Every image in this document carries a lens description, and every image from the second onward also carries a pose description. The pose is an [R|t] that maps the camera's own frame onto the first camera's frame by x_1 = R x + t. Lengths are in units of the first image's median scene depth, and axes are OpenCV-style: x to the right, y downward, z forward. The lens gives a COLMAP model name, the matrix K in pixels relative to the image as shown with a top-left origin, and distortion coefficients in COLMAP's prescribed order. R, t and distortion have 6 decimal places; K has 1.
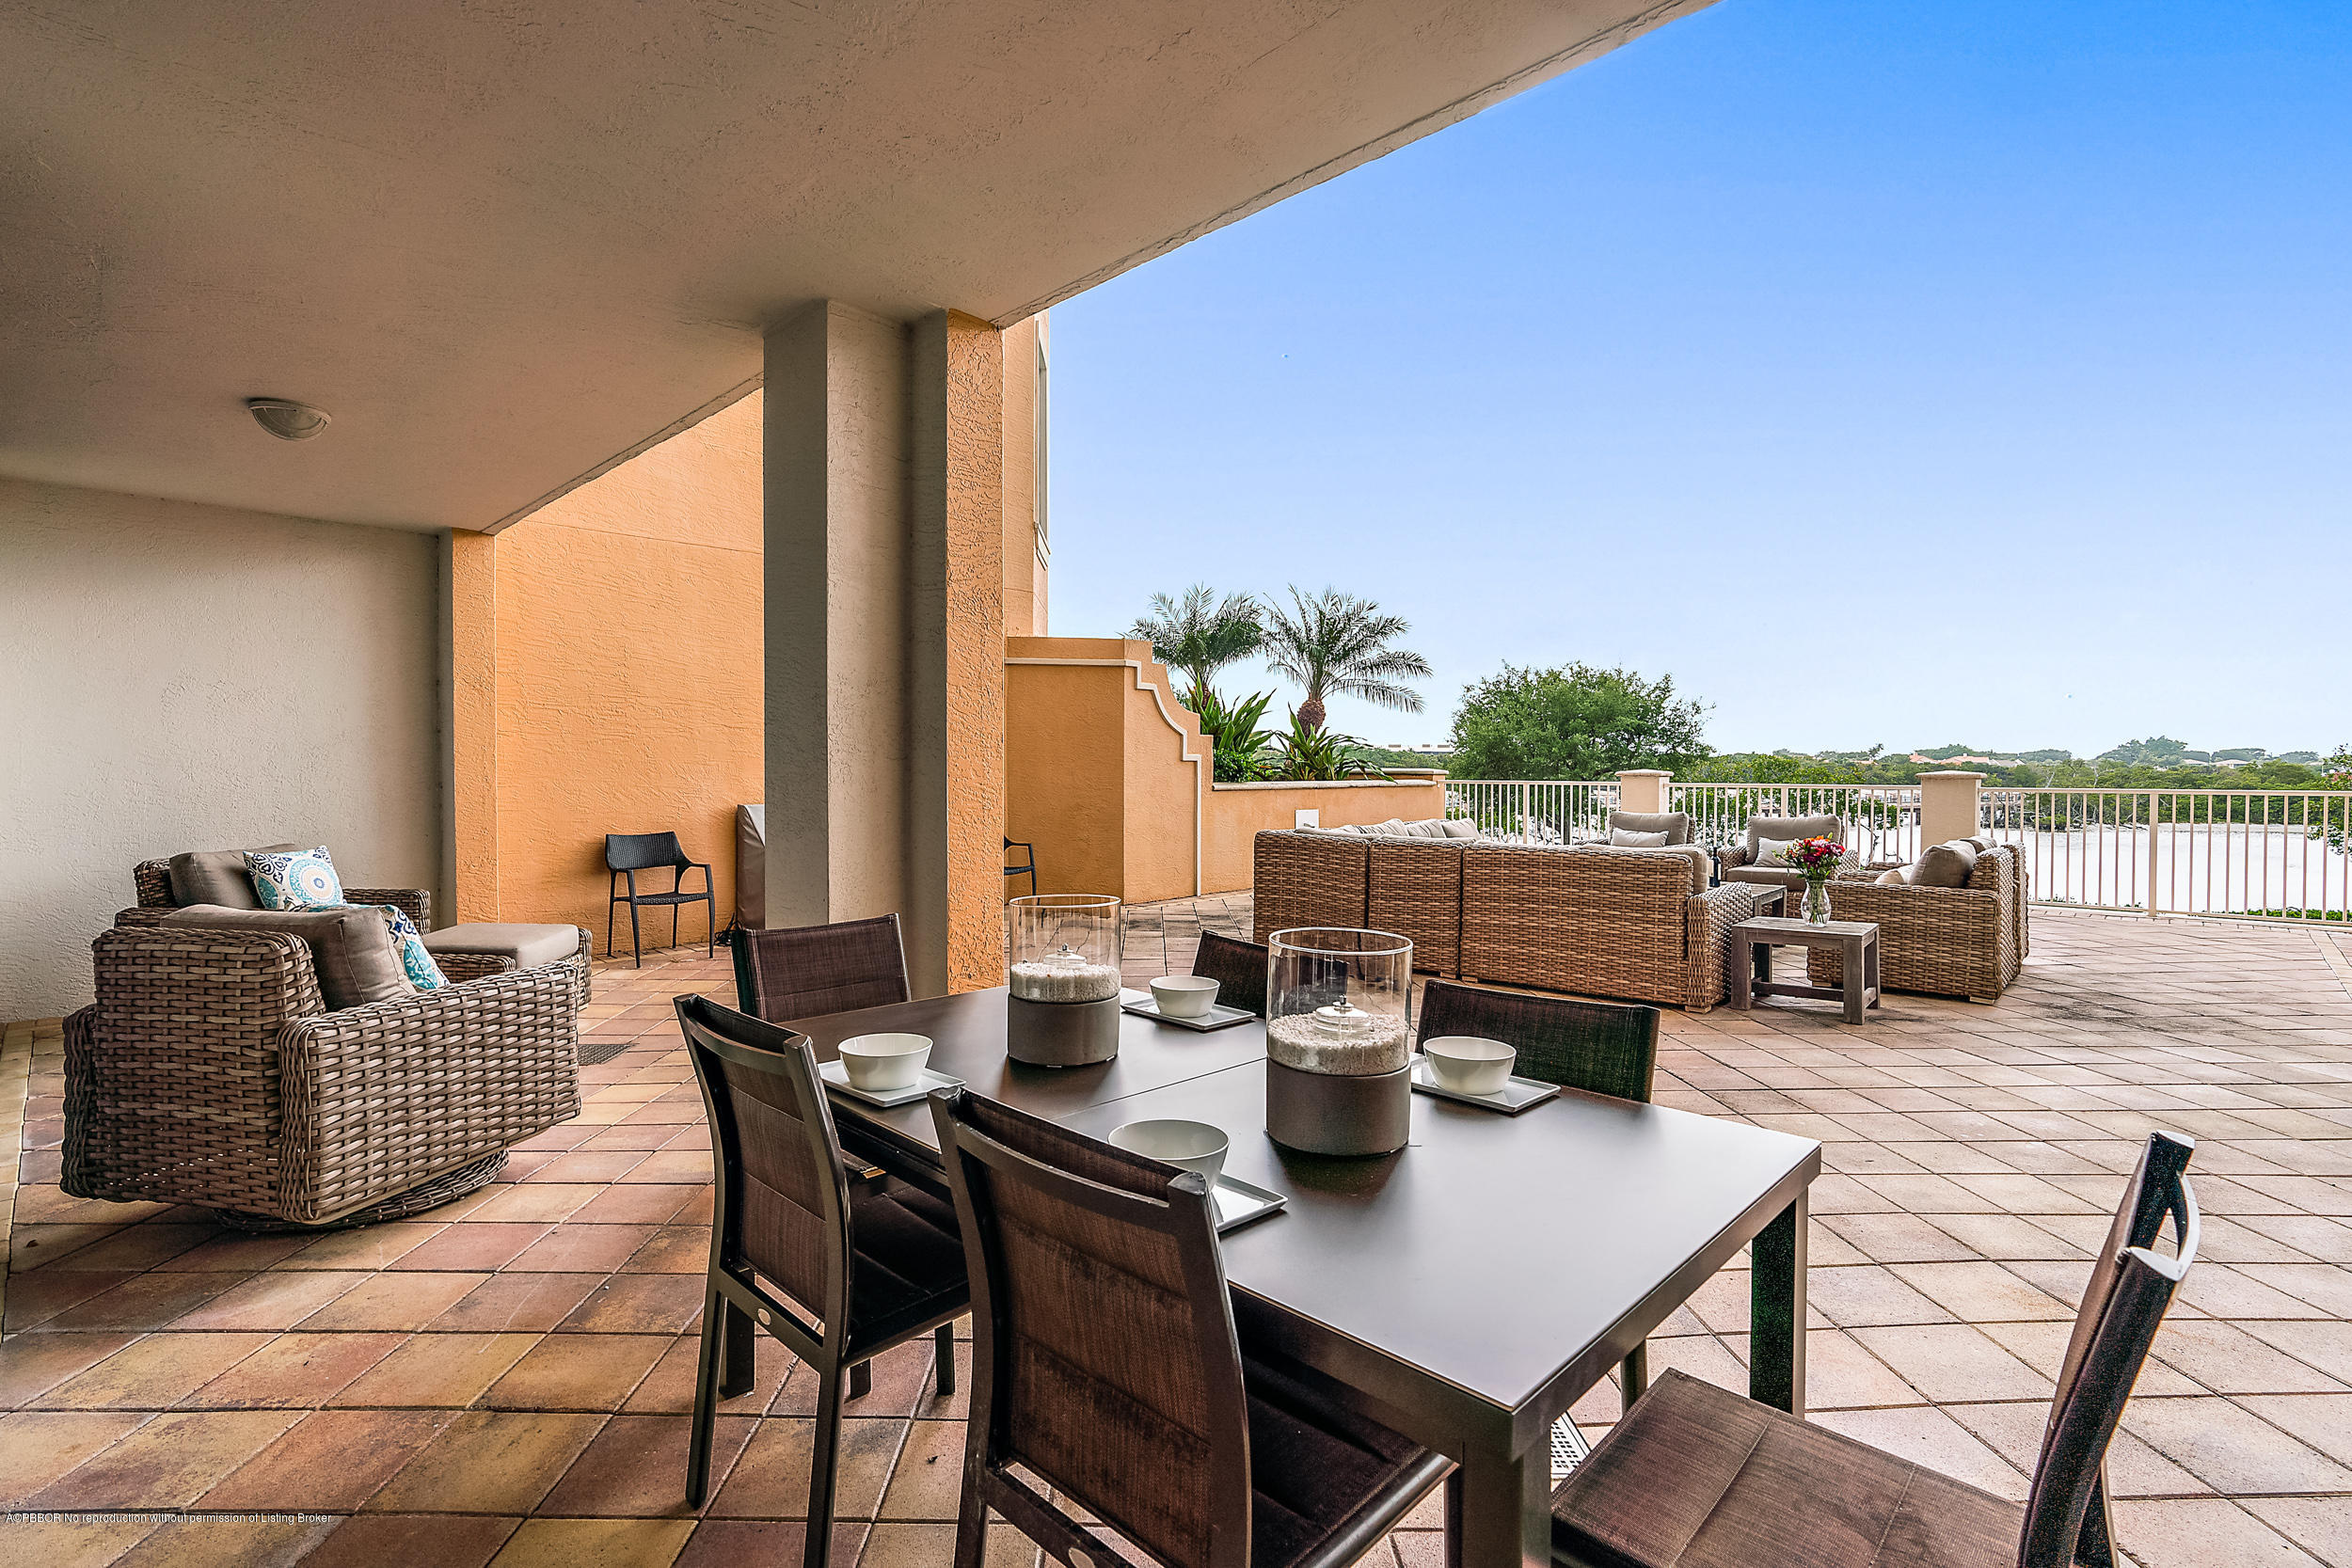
lens RADIAL K [[1082.0, 0, 1166.9], [0, 1082.0, 782.1], [0, 0, 1]] dist [-0.000635, 0.000528]
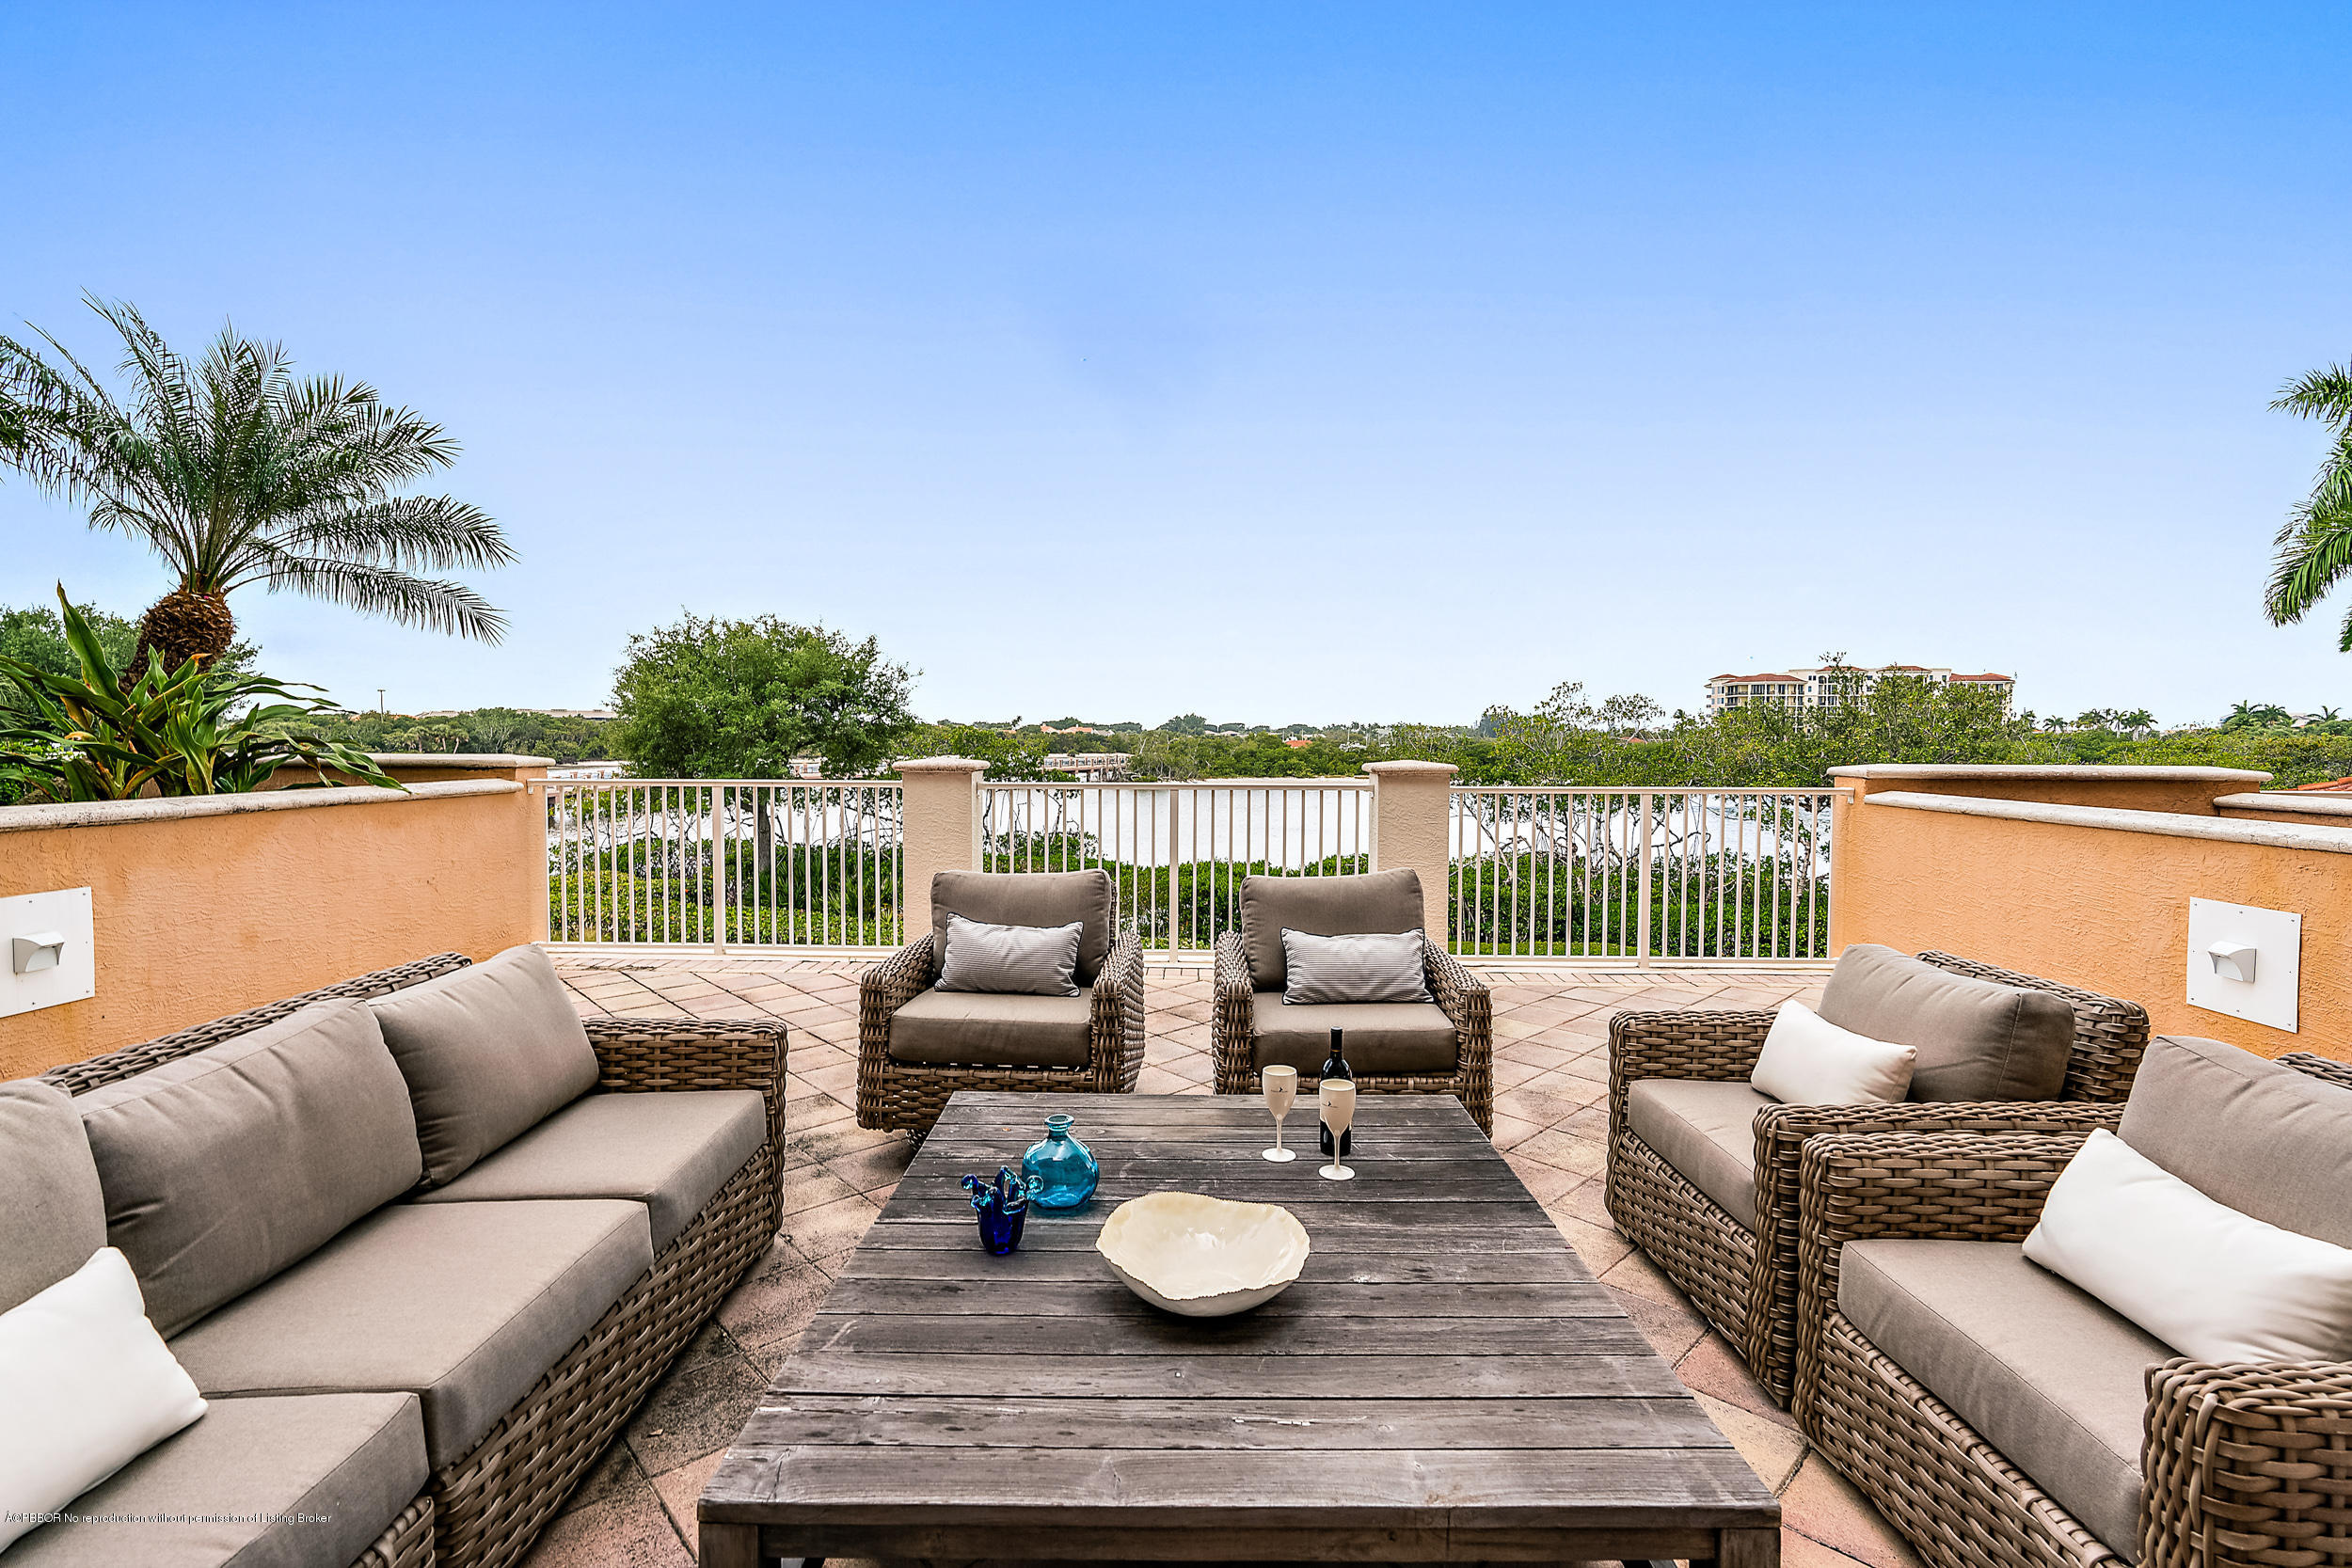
lens RADIAL K [[1077.4, 0, 1174.5], [0, 1077.4, 774.5], [0, 0, 1]] dist [-0.002551, 0.000692]
pose [[0.747737, -0.022236, 0.663623, 0.140224], [0.007017, 0.999648, 0.025589, -0.013309], [-0.663958, -0.014477, 0.747629, 0.430549]]
